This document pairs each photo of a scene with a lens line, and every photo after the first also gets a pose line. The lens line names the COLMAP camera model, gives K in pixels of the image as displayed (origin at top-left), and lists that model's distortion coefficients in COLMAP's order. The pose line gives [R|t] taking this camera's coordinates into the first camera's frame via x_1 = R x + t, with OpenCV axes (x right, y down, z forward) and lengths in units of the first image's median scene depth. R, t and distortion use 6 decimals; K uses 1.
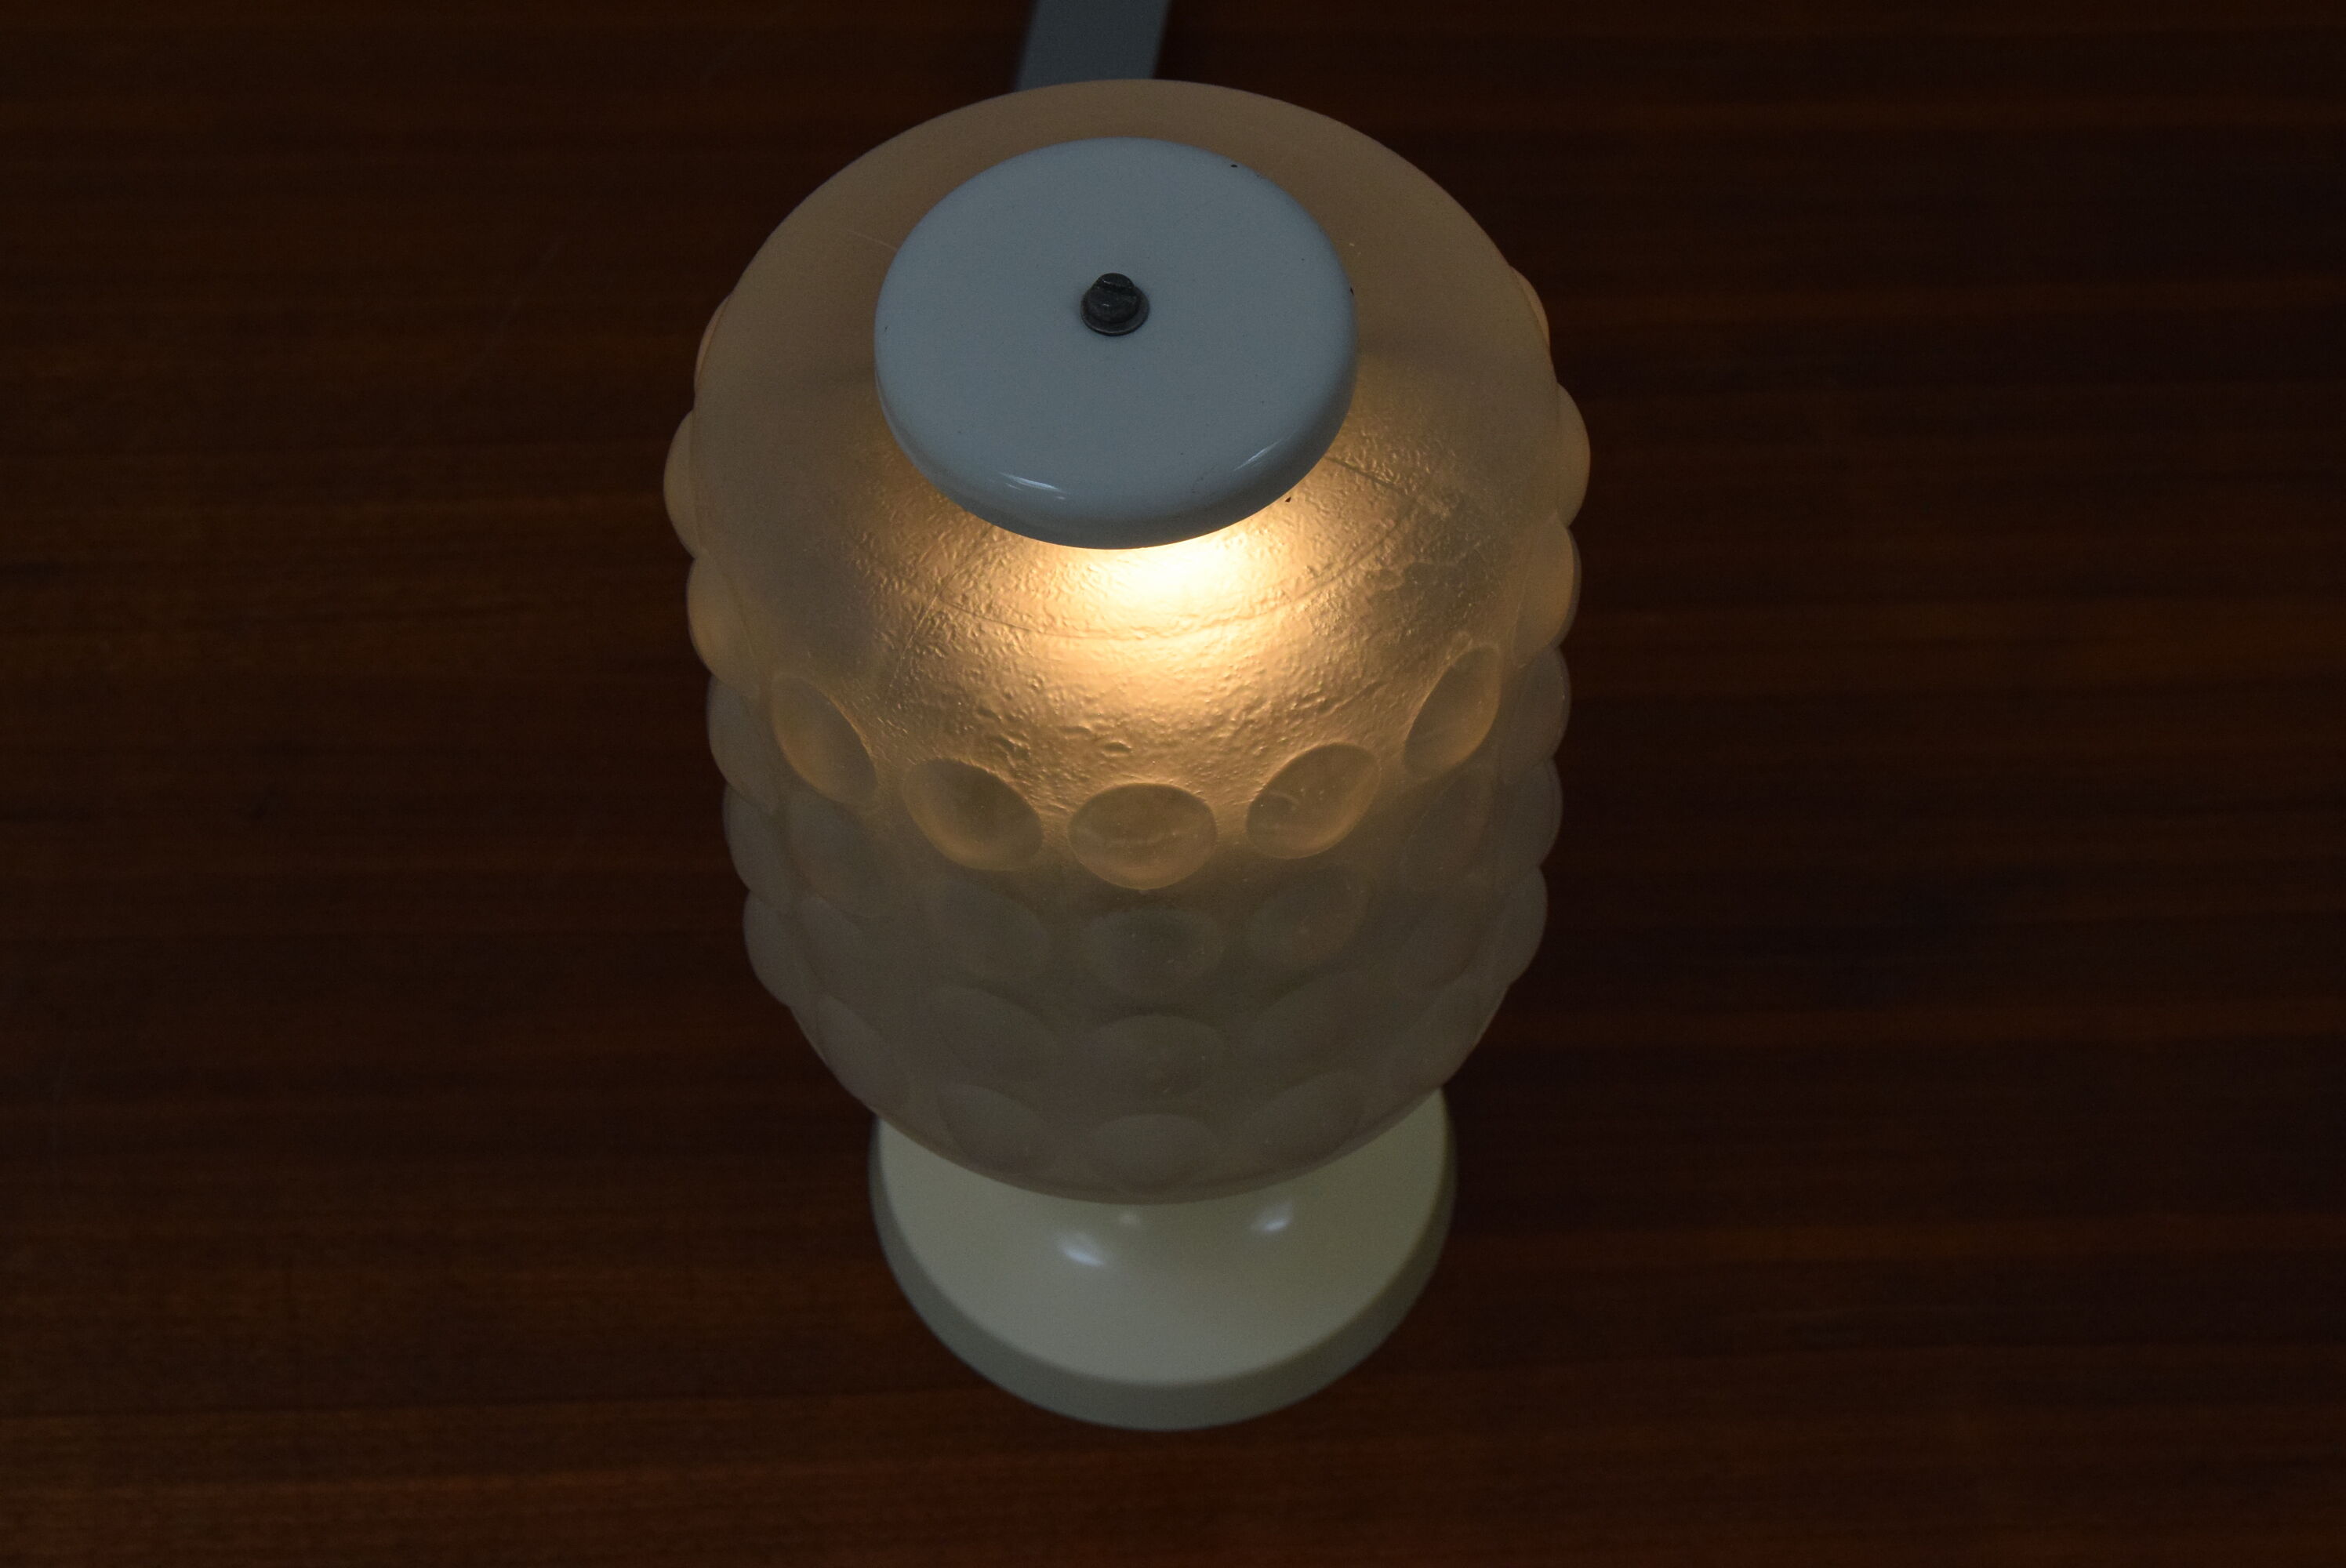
lens RADIAL K [[4866.6, 0, 1173.0], [0, 4866.6, 784.0], [0, 0, 1]] dist [0.352110, 0.021300]
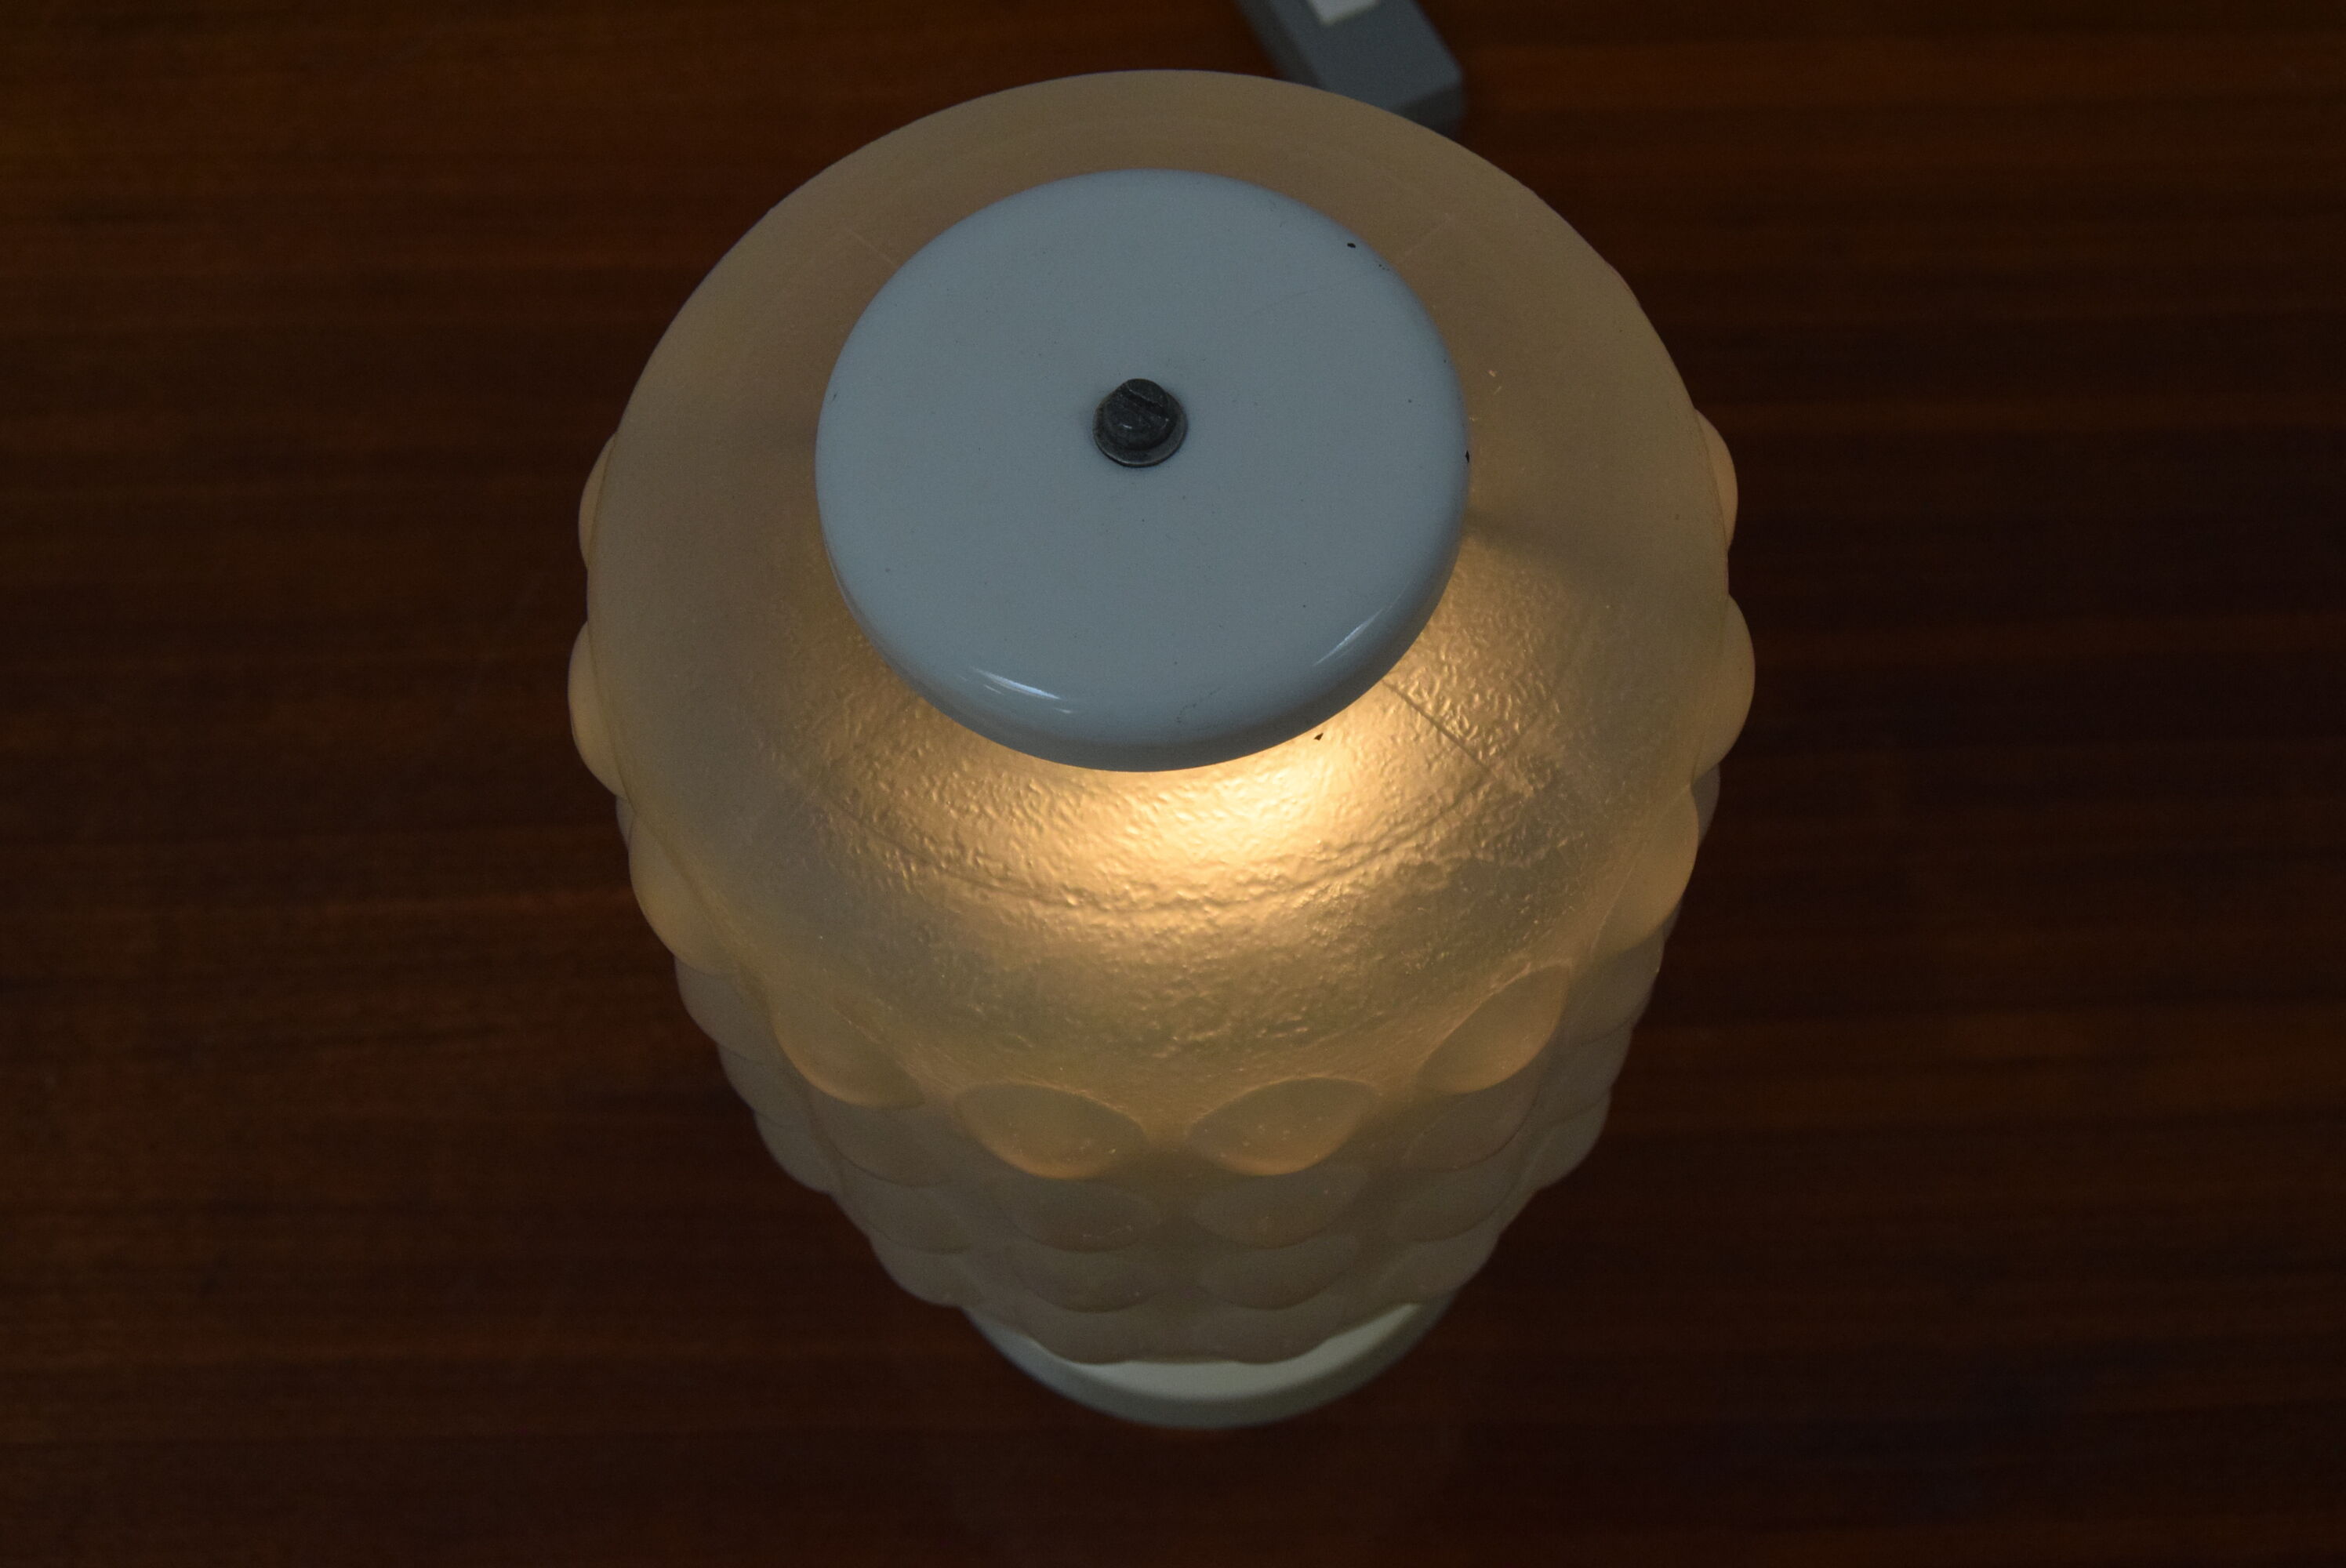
lens RADIAL K [[3512.3, 0, 1173.0], [0, 3512.3, 784.0], [0, 0, 1]] dist [0.004845, 0.003232]
pose [[0.977792, 0.192926, -0.081867, 0.047025], [-0.177544, 0.970086, 0.165565, -0.135353], [0.111360, -0.147353, 0.982795, 0.481179]]
